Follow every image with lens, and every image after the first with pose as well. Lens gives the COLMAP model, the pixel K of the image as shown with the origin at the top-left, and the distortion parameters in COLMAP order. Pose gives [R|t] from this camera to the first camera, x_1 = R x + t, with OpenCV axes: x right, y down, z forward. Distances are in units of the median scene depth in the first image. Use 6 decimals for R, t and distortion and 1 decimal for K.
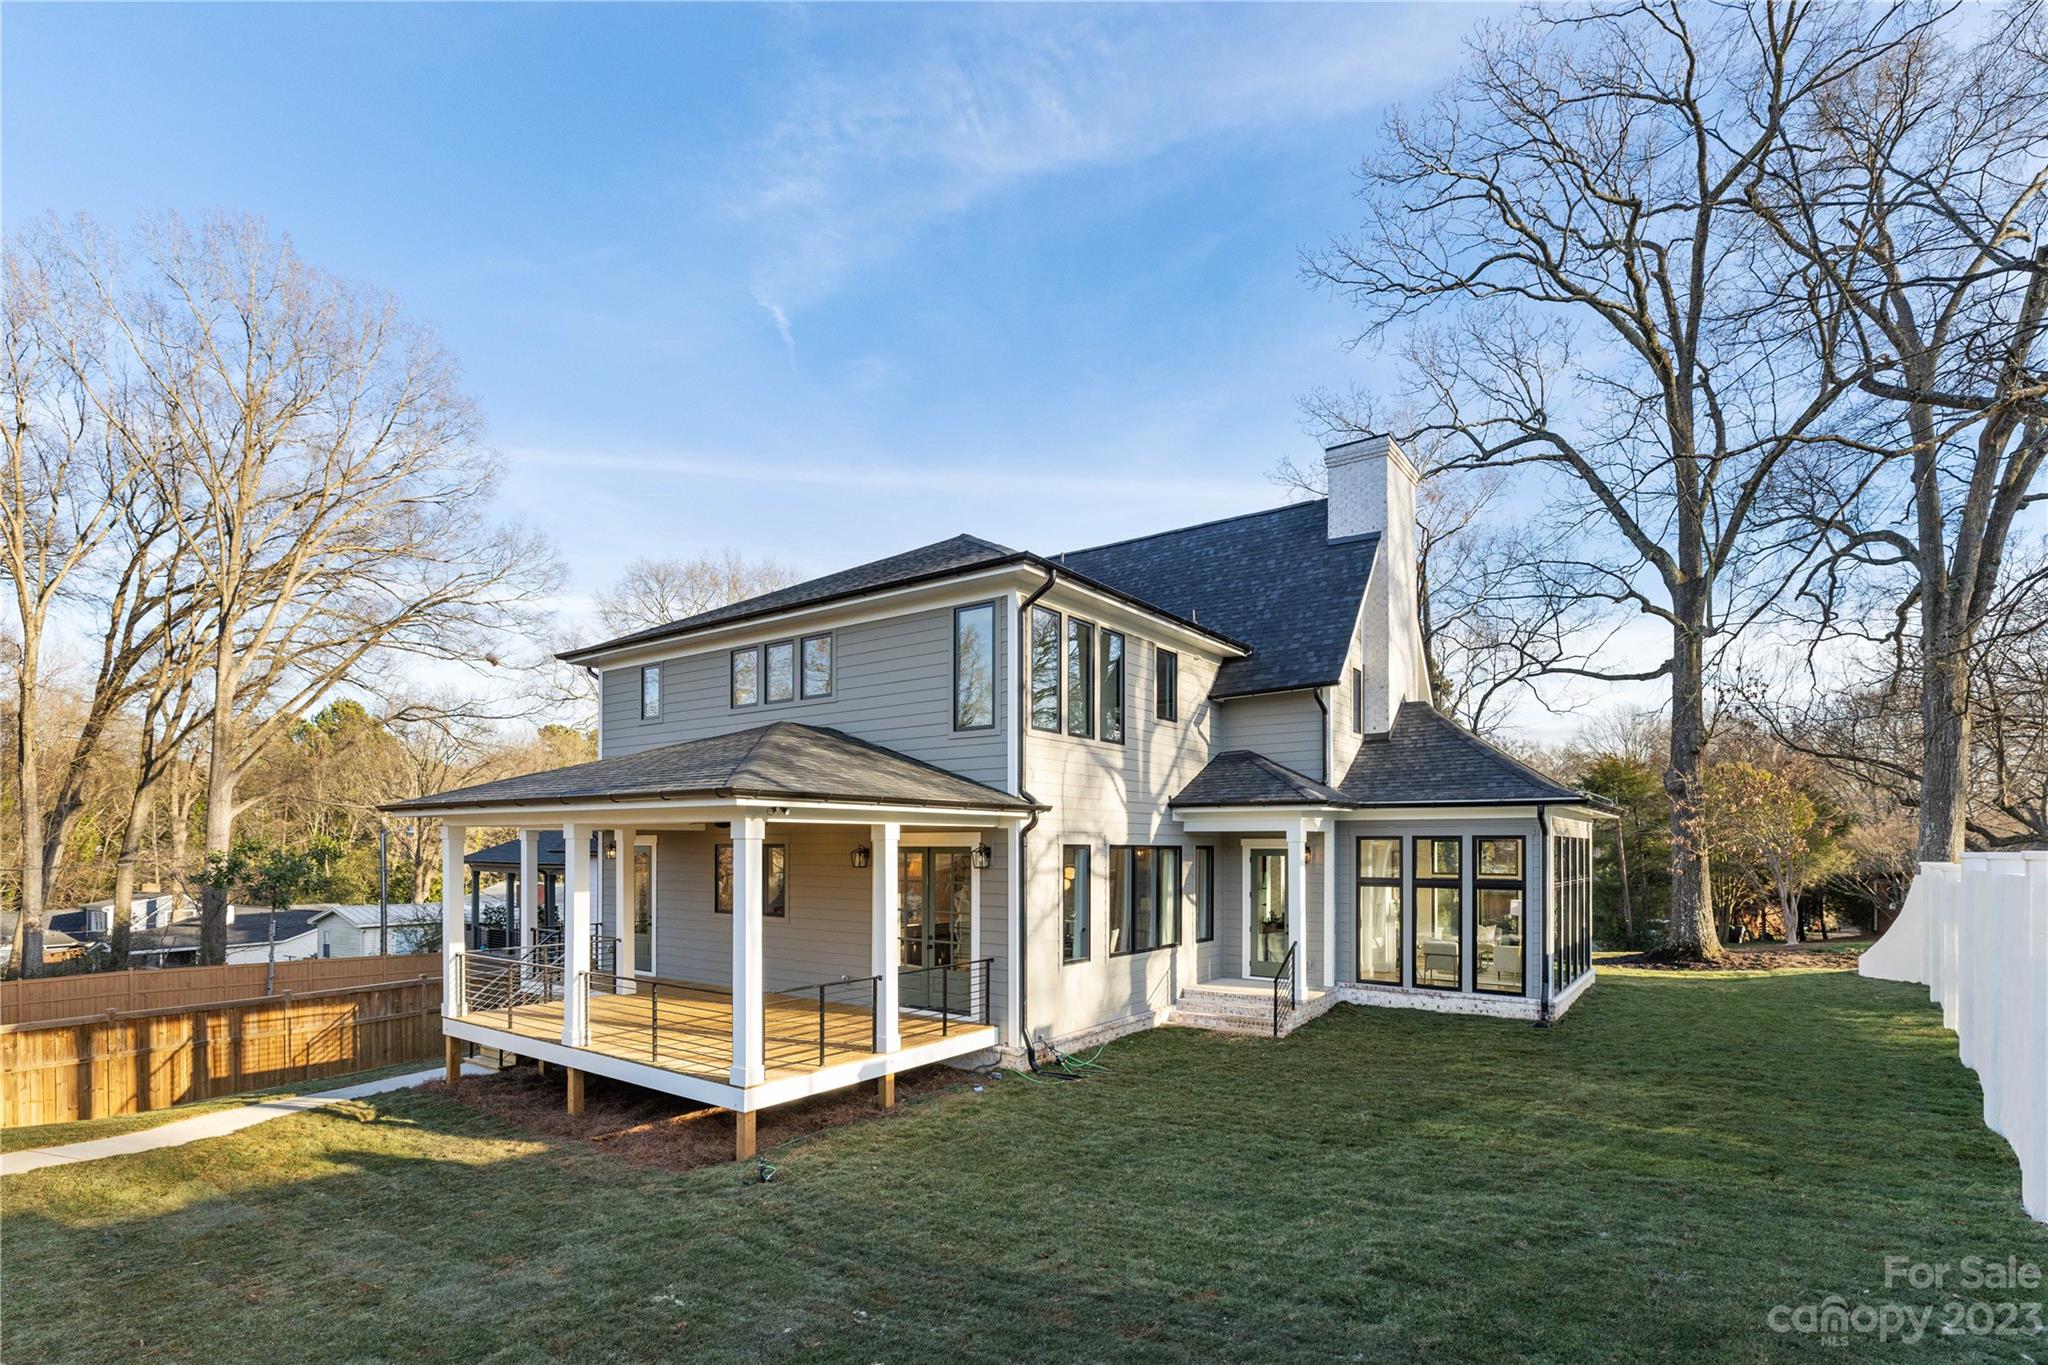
lens RADIAL K [[913.2, 0, 1019.3], [0, 913.2, 673.9], [0, 0, 1]] dist [0.001579, 0.000129]
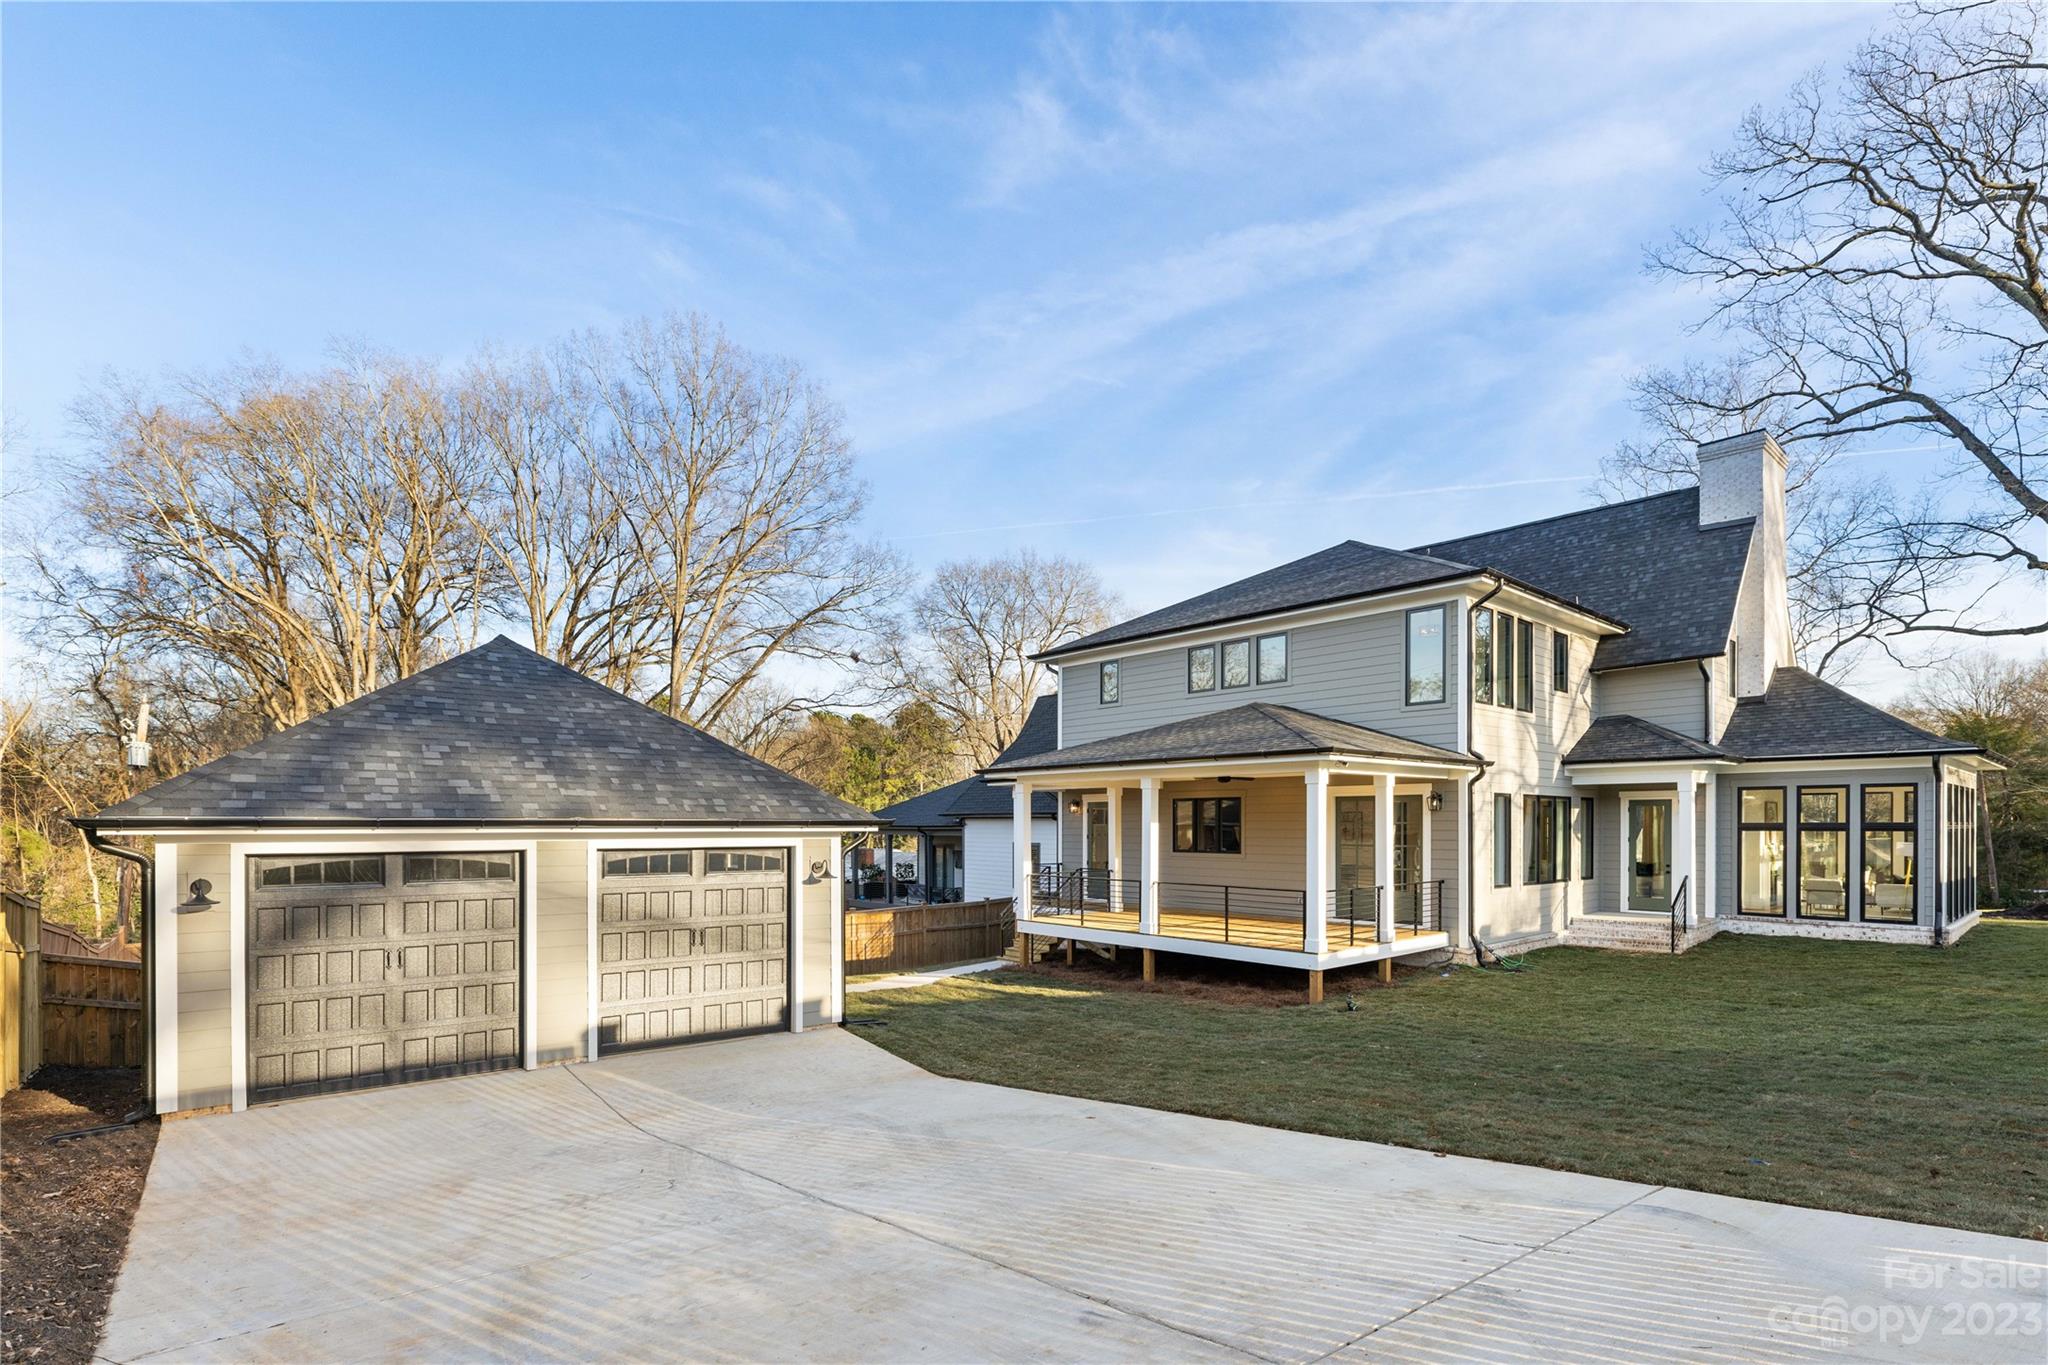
lens RADIAL K [[919.7, 0, 1034.6], [0, 919.7, 687.9], [0, 0, 1]] dist [0.000813, -0.000493]
pose [[0.978040, -0.033086, -0.205774, -0.248394], [0.041724, 0.998414, 0.037784, -0.026343], [0.204198, -0.045541, 0.977870, -0.297523]]
